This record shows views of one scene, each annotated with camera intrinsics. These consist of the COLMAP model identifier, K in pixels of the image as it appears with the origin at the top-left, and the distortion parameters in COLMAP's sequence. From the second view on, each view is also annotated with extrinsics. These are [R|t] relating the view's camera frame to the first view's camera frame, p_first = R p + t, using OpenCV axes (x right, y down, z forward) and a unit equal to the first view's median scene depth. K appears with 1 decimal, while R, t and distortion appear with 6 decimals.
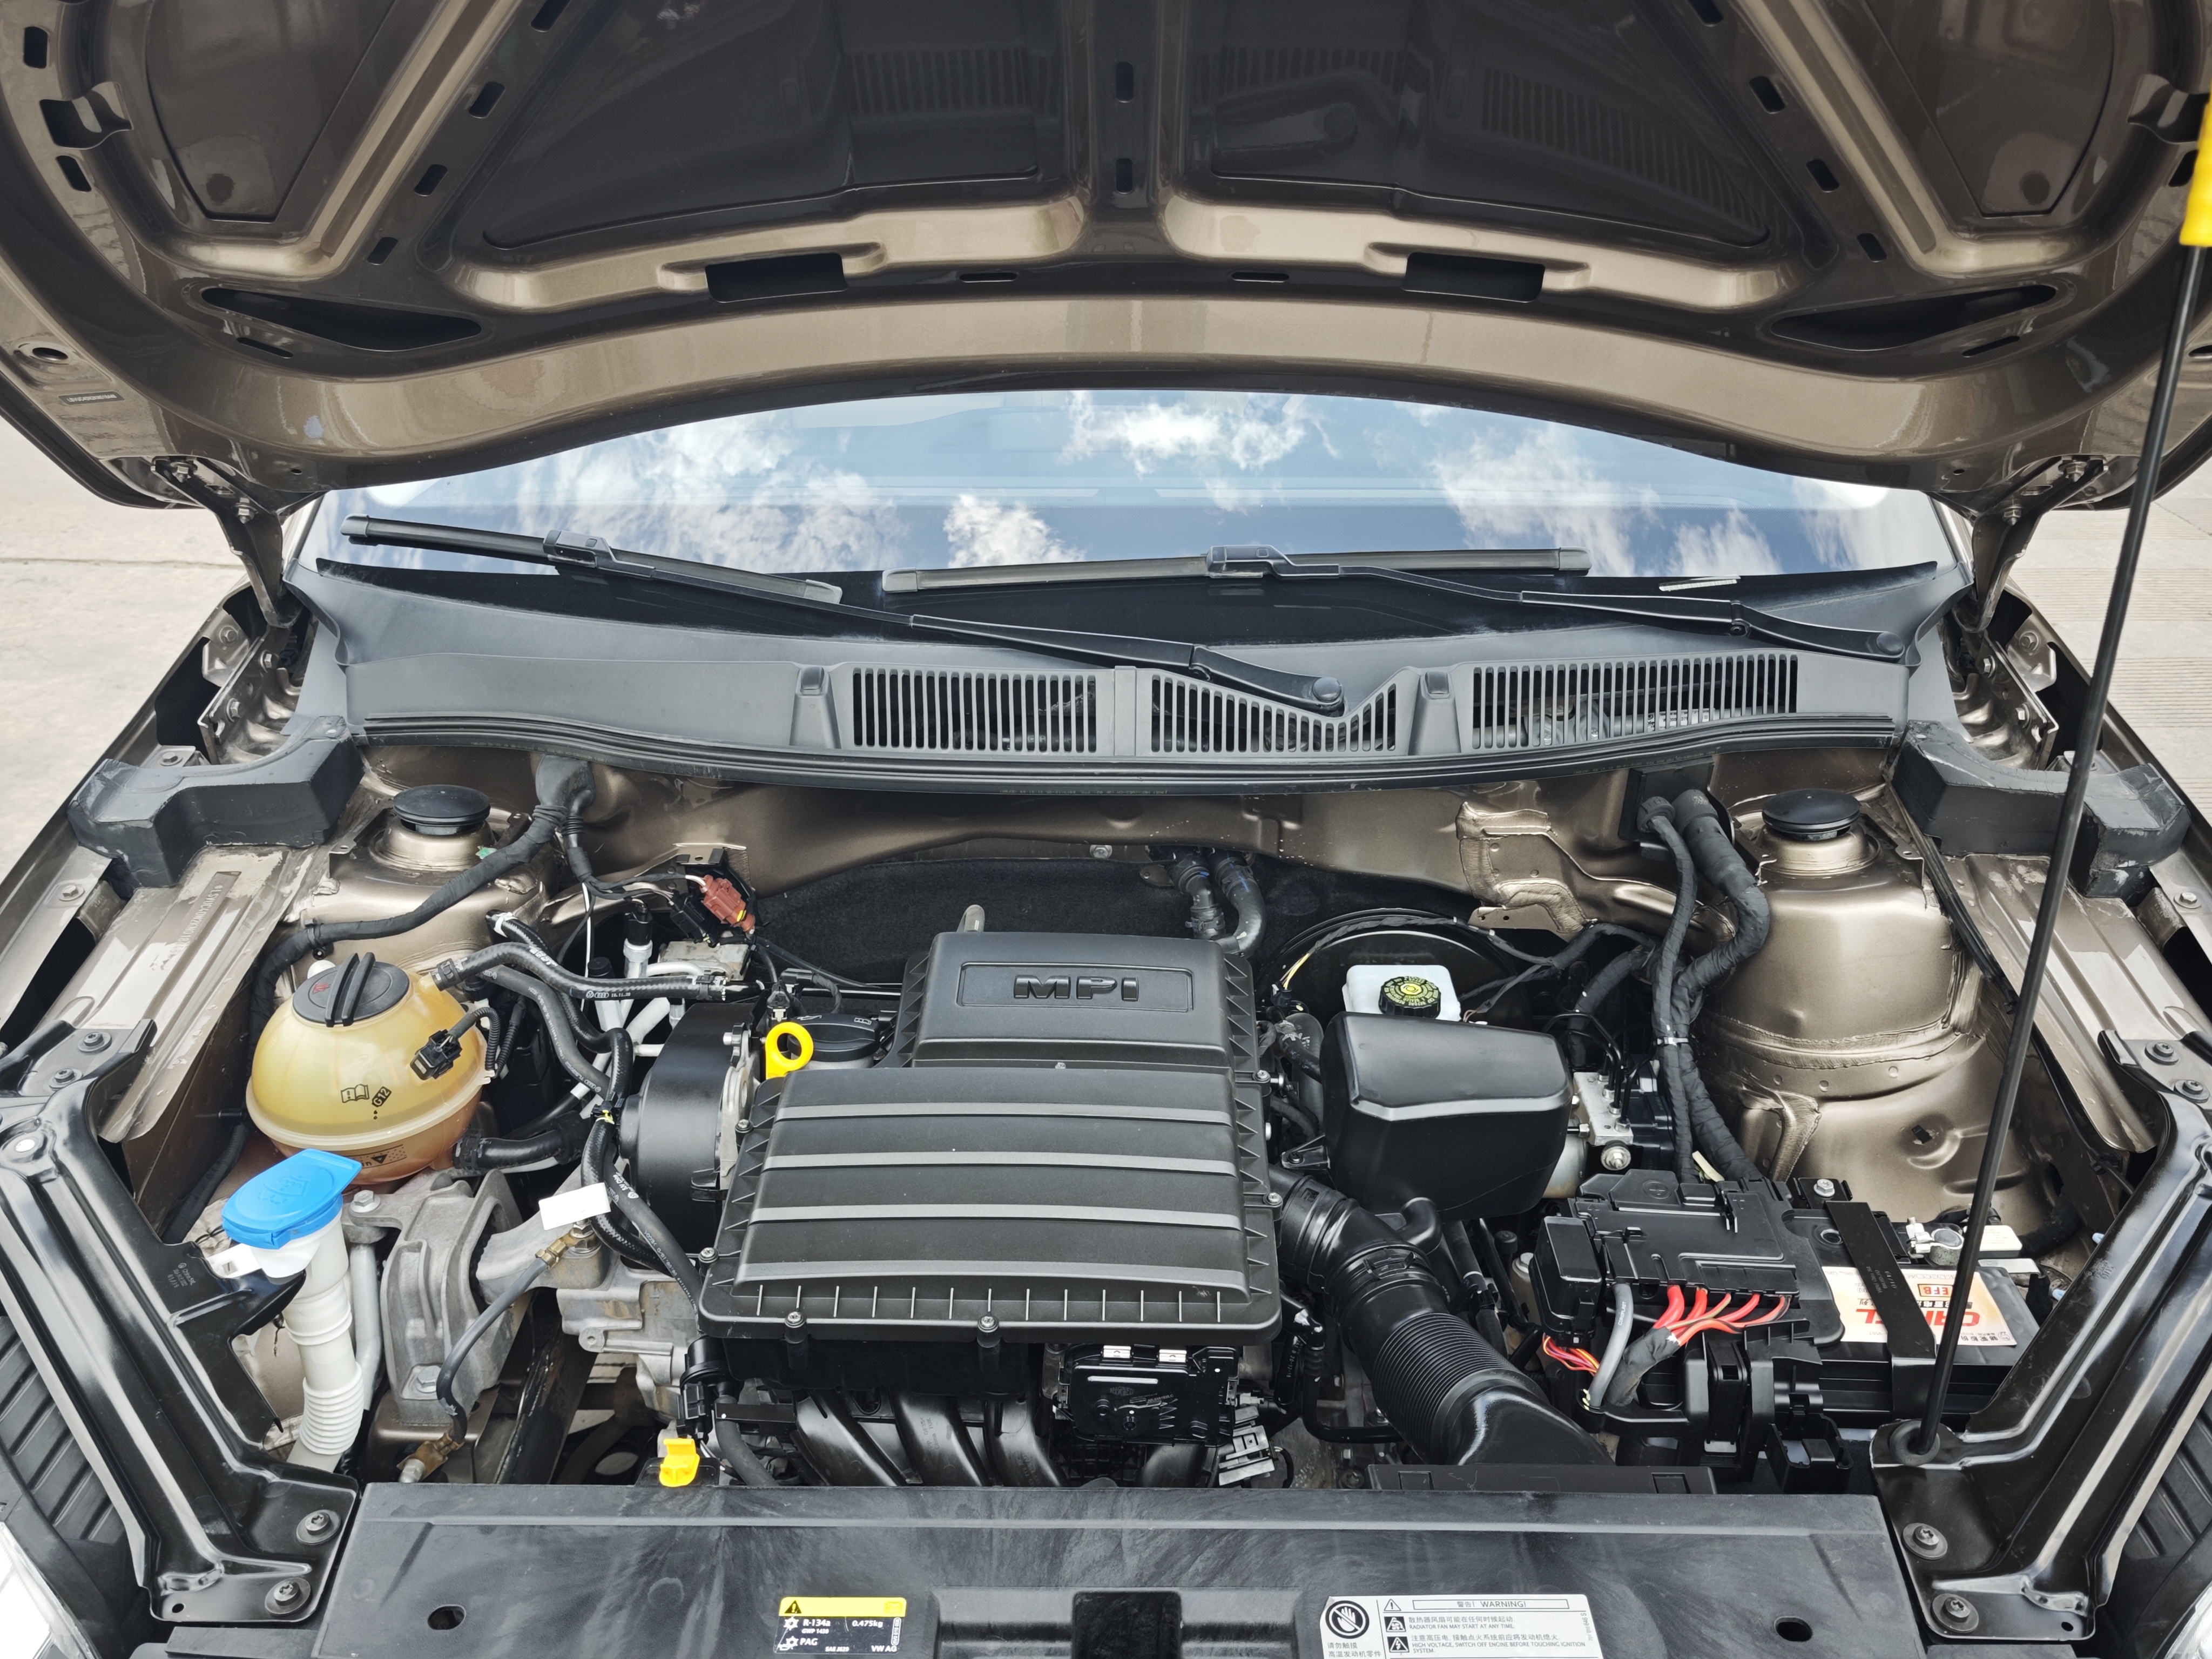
lens RADIAL K [[1799.0, 0, 1095.9], [0, 1799.0, 830.0], [0, 0, 1]] dist [0.136879, -0.490098]
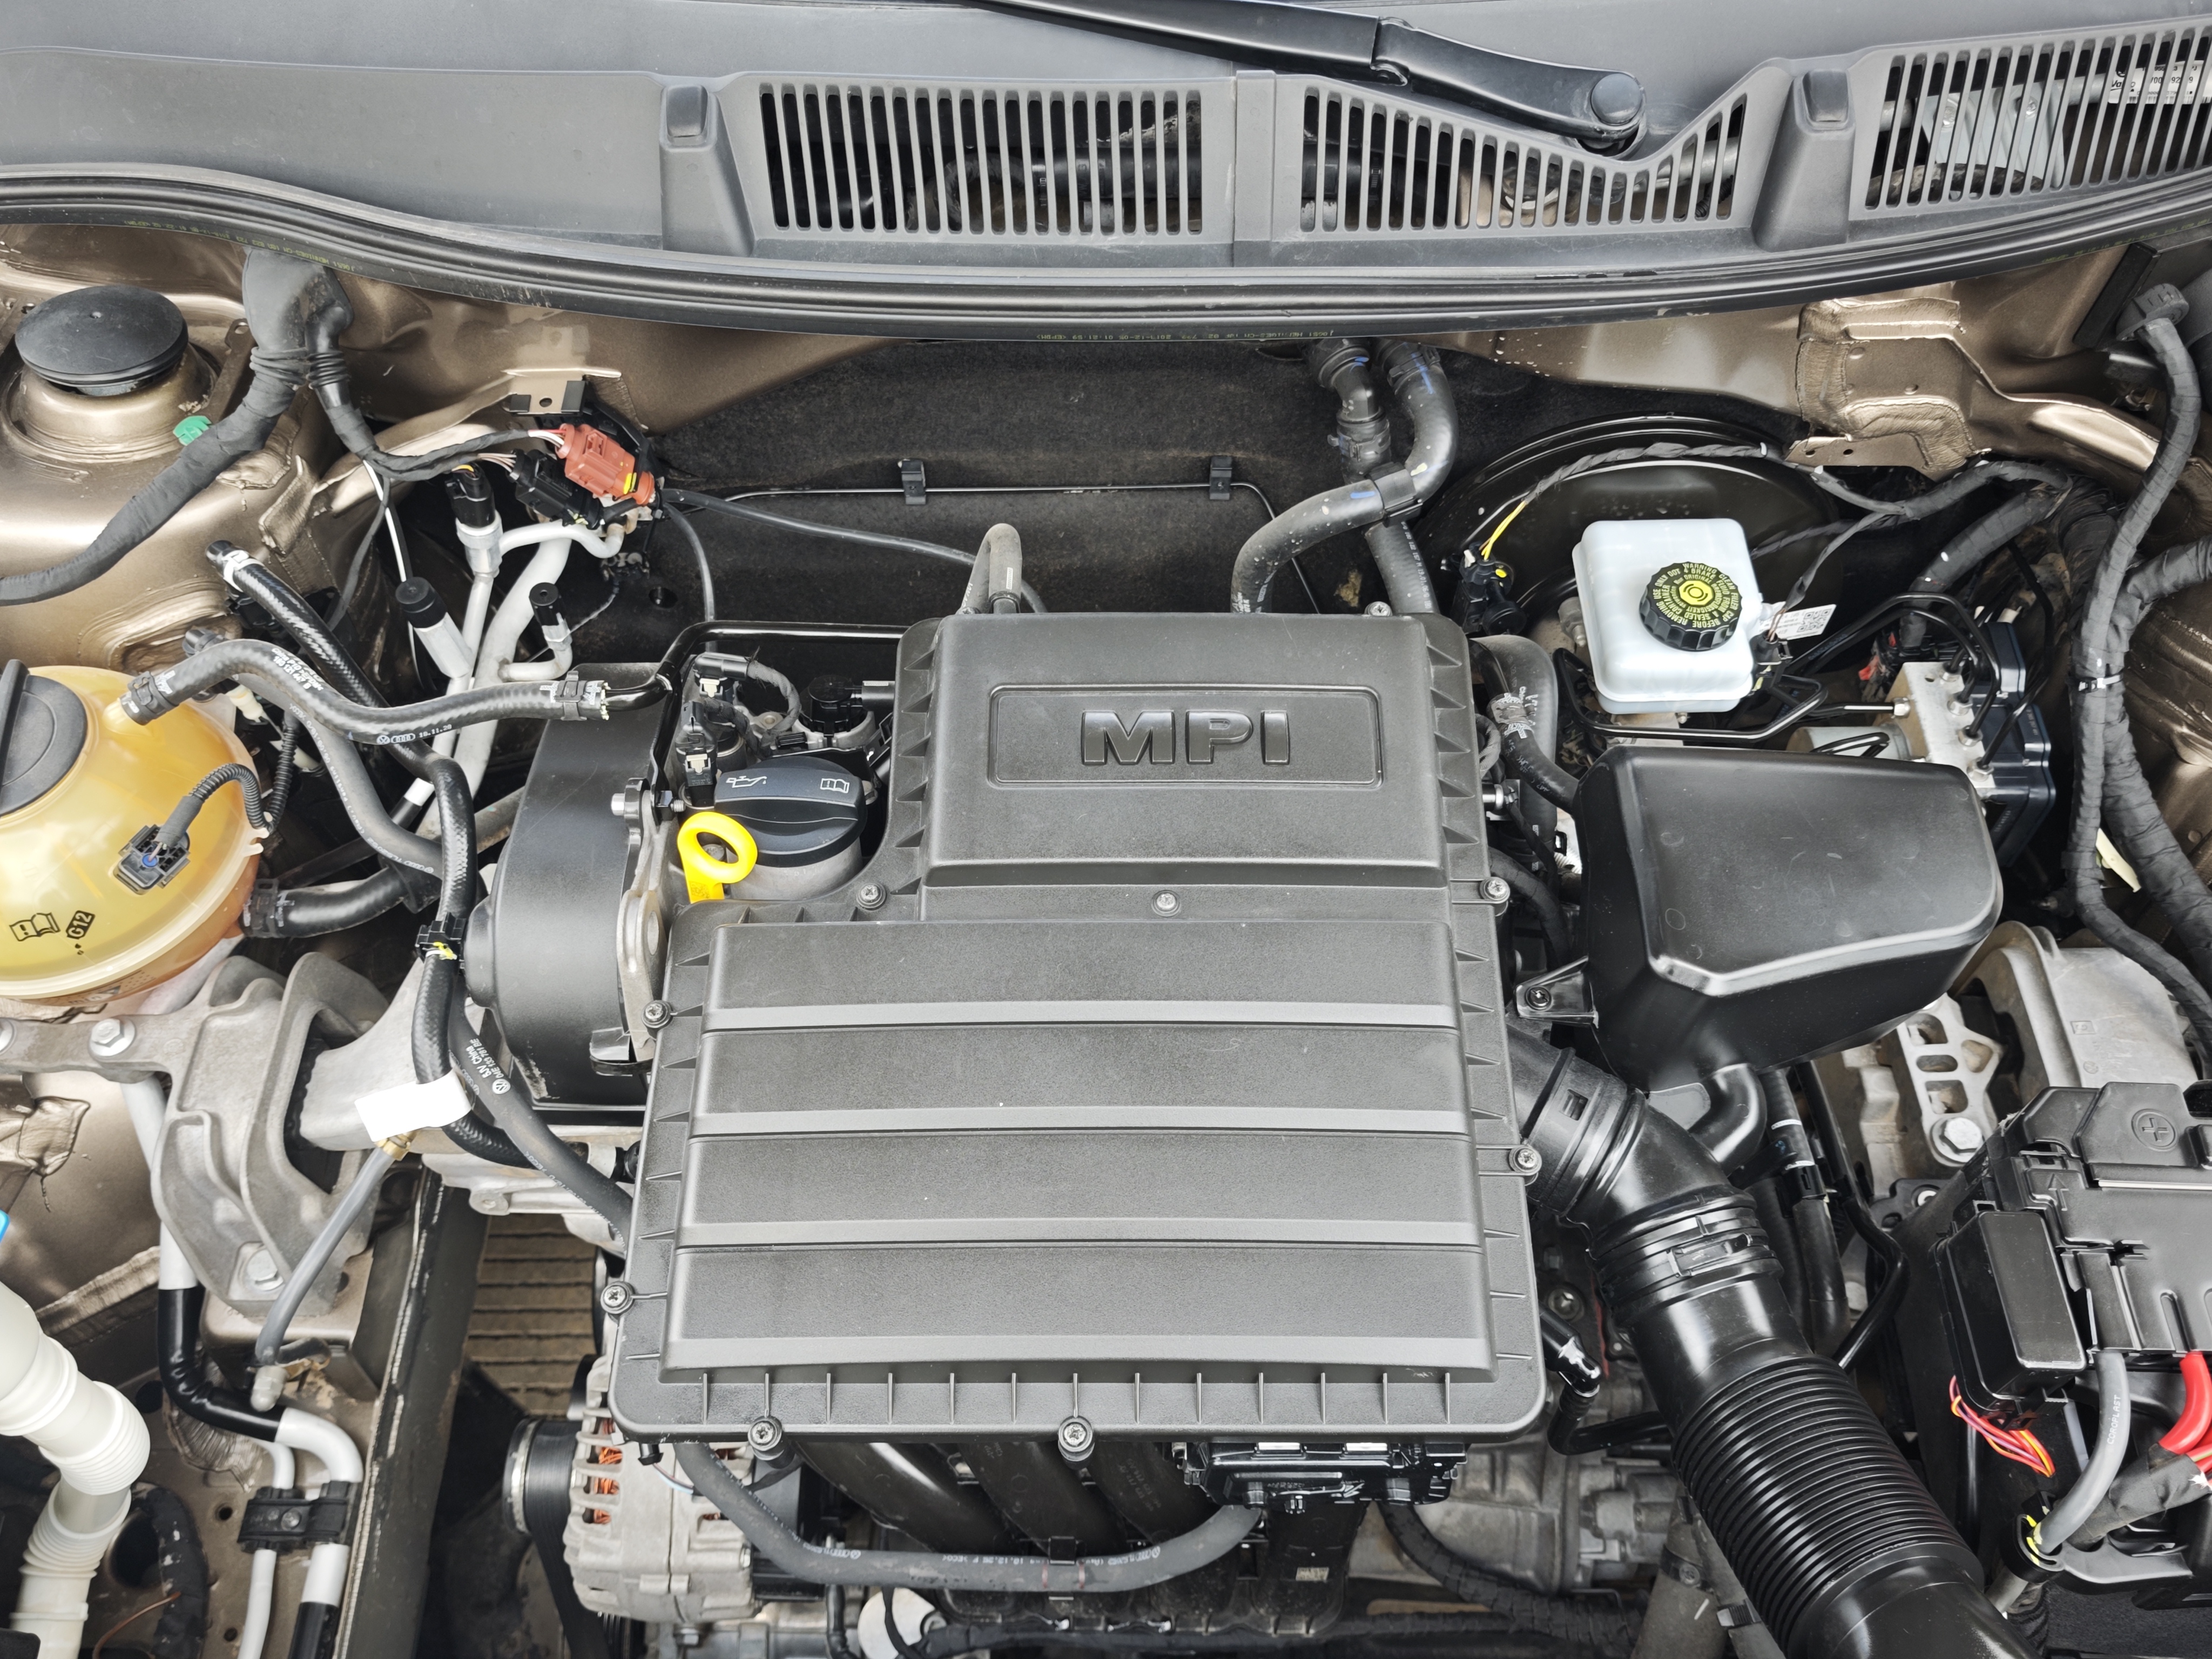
lens RADIAL K [[1830.7, 0, 1106.0], [0, 1830.7, 829.5], [0, 0, 1]] dist [-0.007724, 0.011012]
pose [[0.999702, -0.021443, -0.011660, -0.027165], [0.024408, 0.880111, 0.474140, -0.150766], [0.000095, -0.474283, 0.880372, 0.400762]]
